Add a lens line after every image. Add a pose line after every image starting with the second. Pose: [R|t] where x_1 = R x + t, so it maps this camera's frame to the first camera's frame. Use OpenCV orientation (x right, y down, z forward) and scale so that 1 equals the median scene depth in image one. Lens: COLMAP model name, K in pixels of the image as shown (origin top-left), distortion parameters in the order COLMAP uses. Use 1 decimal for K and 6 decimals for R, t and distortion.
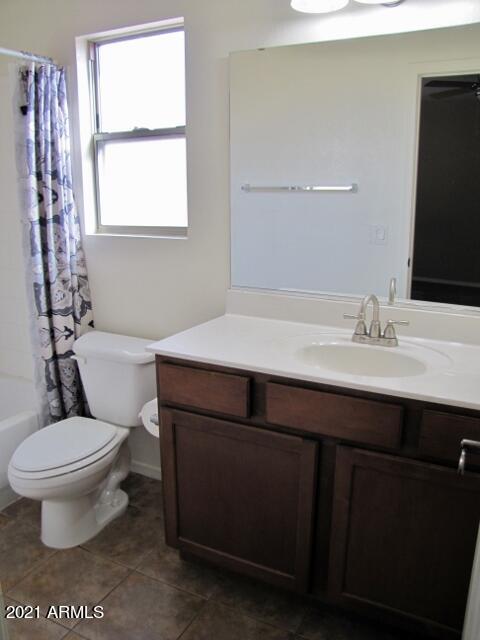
lens RADIAL K [[523.2, 0, 240.0], [0, 523.2, 320.0], [0, 0, 1]] dist [-0.190671, 0.167891]
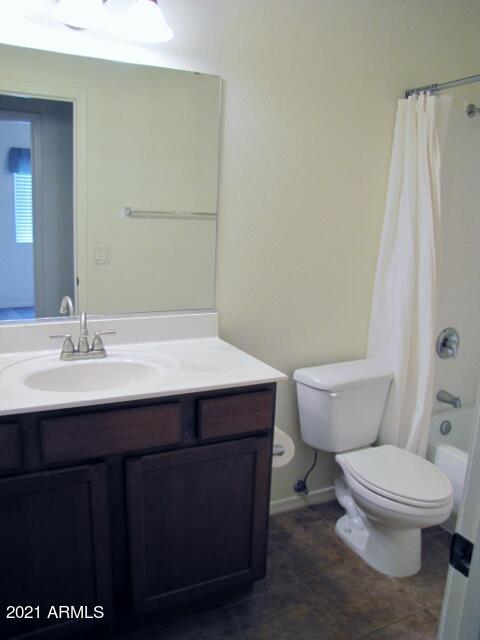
lens RADIAL K [[523.2, 0, 240.0], [0, 523.2, 320.0], [0, 0, 1]] dist [-0.190671, 0.167891]
pose [[0.591041, -0.144776, 0.793543, -0.356218], [0.150757, 0.986253, 0.067649, -0.051456], [-0.792428, 0.079649, 0.604742, 0.140182]]
